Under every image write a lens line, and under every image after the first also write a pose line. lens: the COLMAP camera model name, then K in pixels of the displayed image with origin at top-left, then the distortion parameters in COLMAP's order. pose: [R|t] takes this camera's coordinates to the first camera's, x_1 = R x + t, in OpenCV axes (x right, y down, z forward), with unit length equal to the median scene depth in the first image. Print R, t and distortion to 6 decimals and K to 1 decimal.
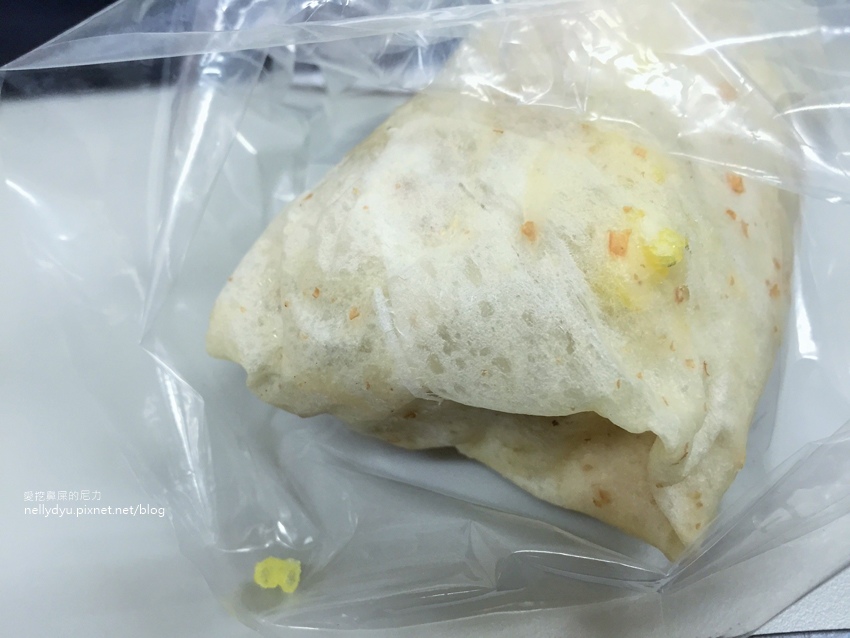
lens RADIAL K [[745.6, 0, 425.0], [0, 745.6, 319.0], [0, 0, 1]] dist [0.092597, 0.012085]
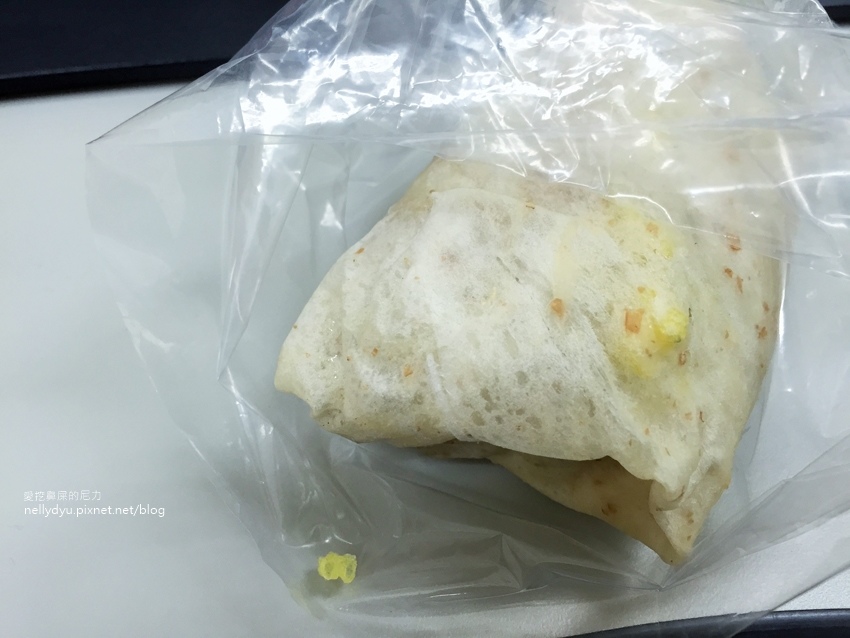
lens RADIAL K [[745.6, 0, 425.0], [0, 745.6, 319.0], [0, 0, 1]] dist [0.092597, 0.012085]
pose [[0.999945, 0.001330, 0.010448, -0.078810], [-0.002582, 0.992676, 0.120777, -0.228846], [-0.010211, -0.120798, 0.992625, -0.165858]]
